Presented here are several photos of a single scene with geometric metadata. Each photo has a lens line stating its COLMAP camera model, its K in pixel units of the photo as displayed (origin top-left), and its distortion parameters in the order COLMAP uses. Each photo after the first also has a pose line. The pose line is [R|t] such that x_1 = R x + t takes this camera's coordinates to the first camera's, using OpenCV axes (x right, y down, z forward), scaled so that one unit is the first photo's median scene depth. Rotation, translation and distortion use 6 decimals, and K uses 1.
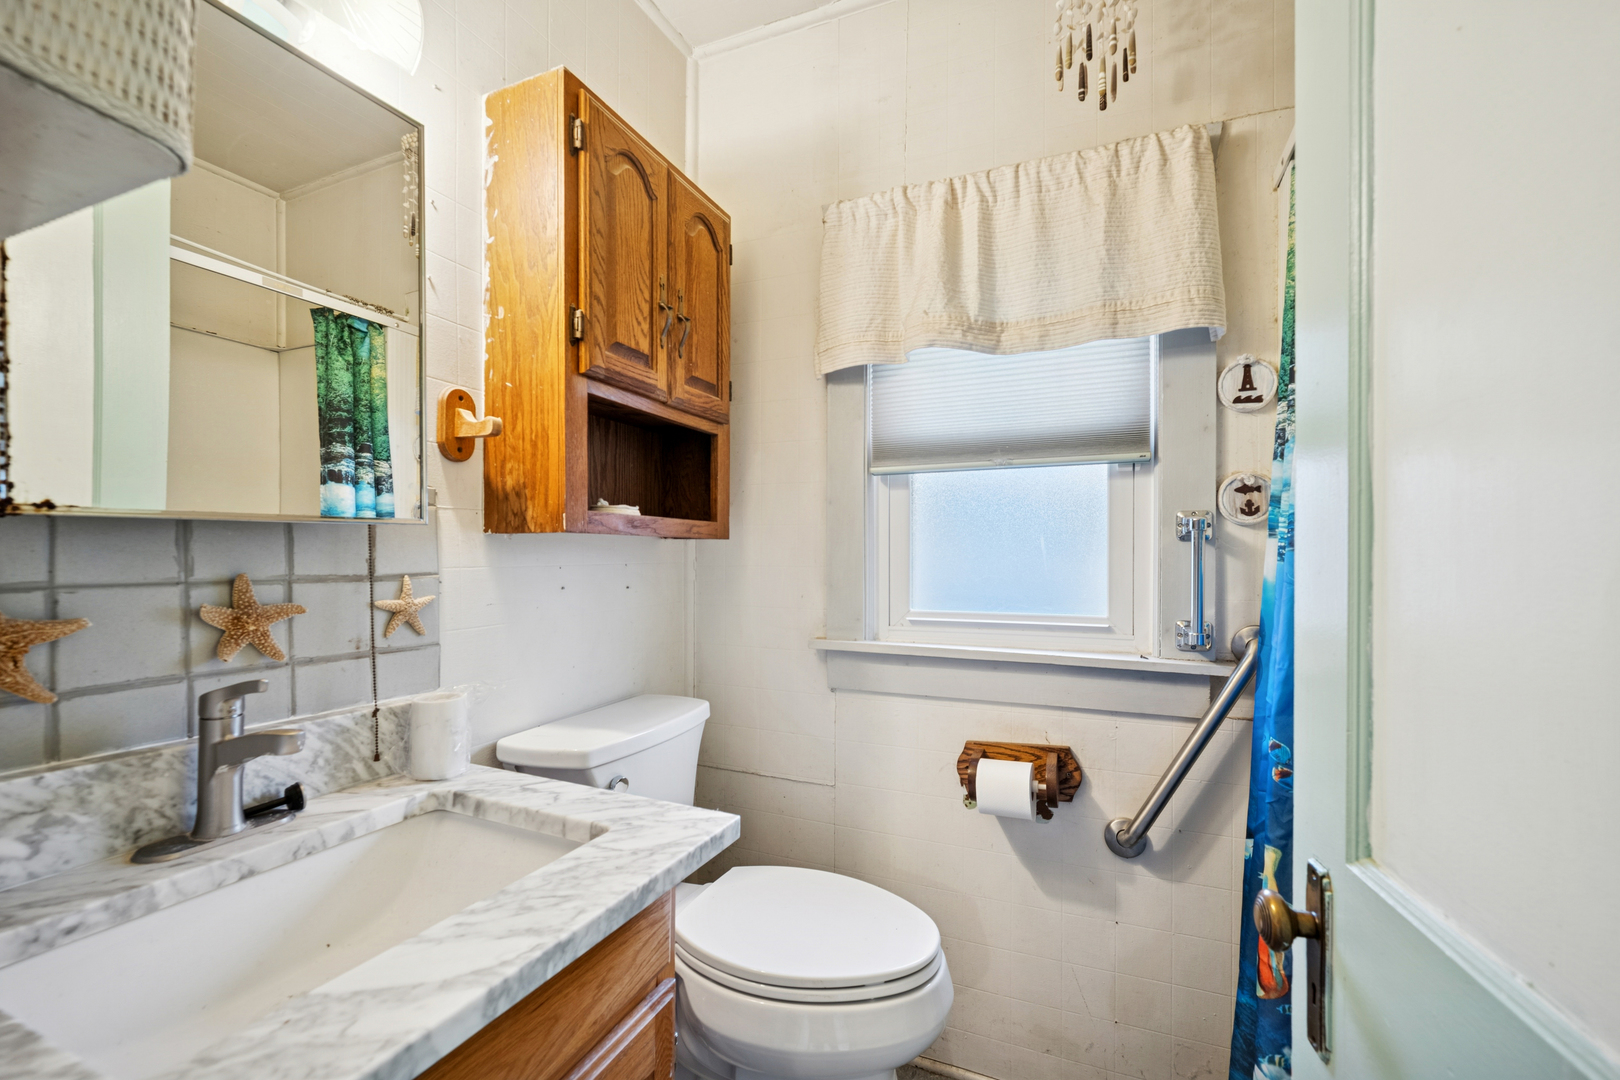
lens RADIAL K [[671.8, 0, 815.2], [0, 671.8, 544.9], [0, 0, 1]] dist [-0.019840, -0.001090]
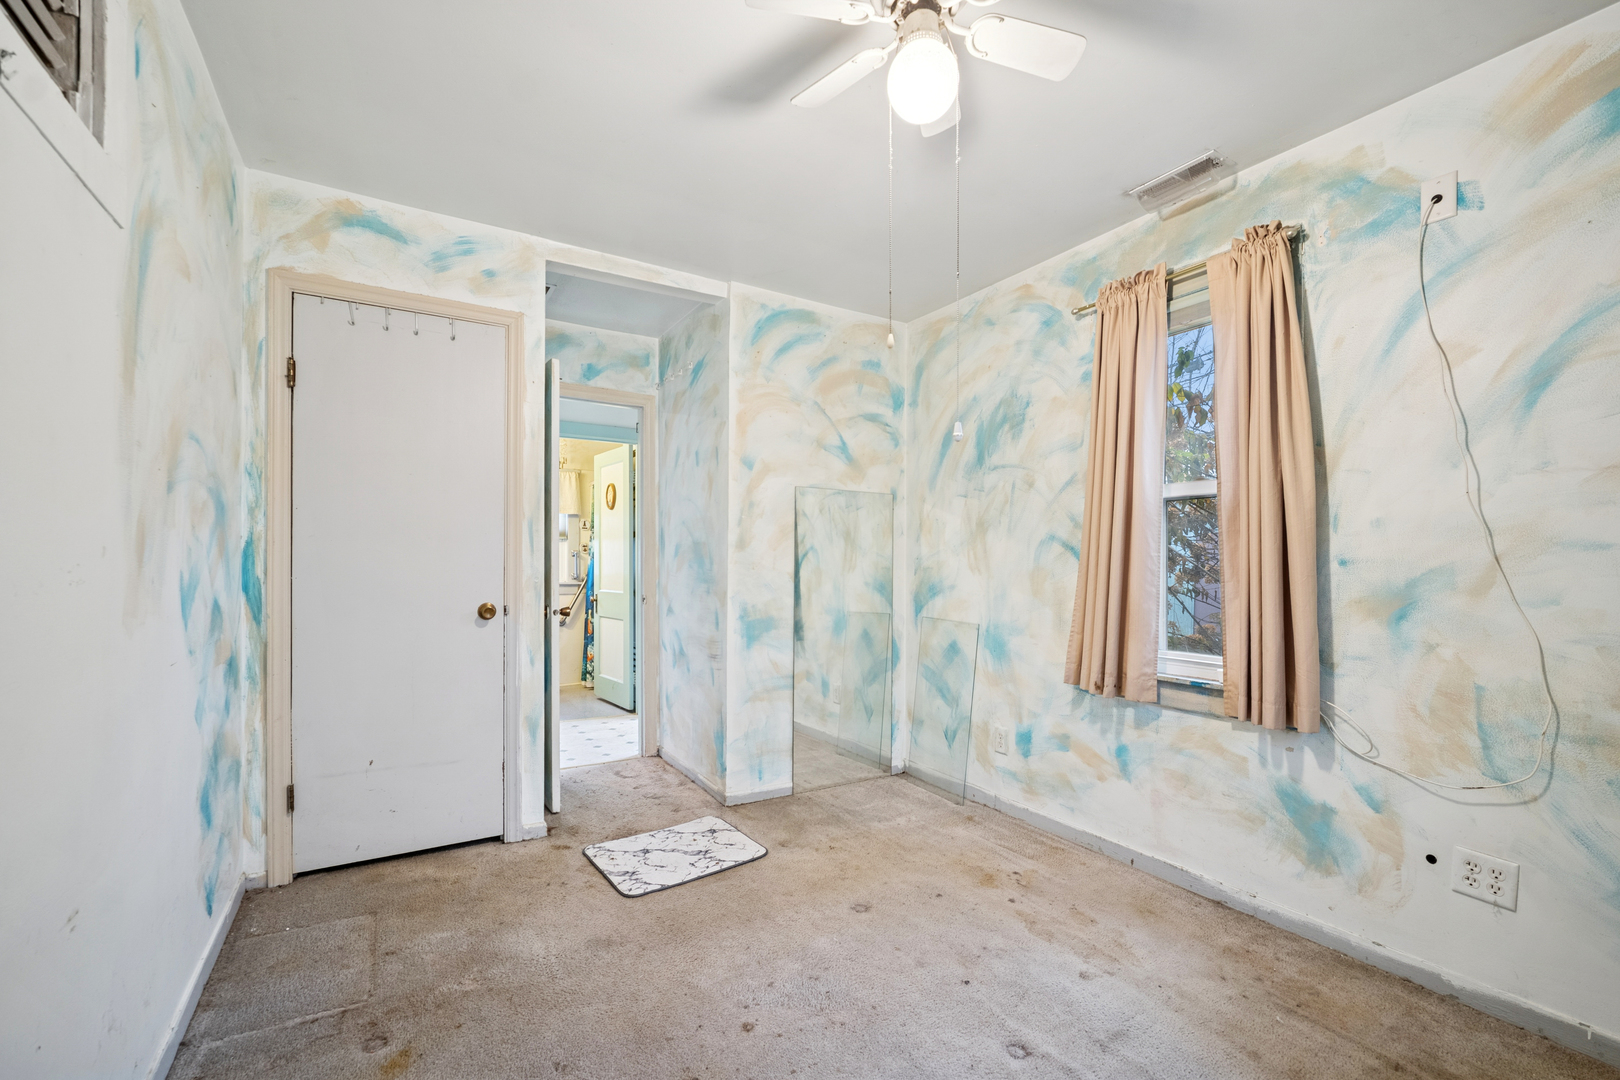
lens RADIAL K [[671.8, 0, 813.1], [0, 671.8, 548.6], [0, 0, 1]] dist [-0.019840, -0.001090]
pose [[0.572758, 0.001879, 0.819722, -2.528329], [0.004783, 0.999973, -0.005634, -0.030914], [-0.819711, 0.007147, 0.572733, -3.332706]]
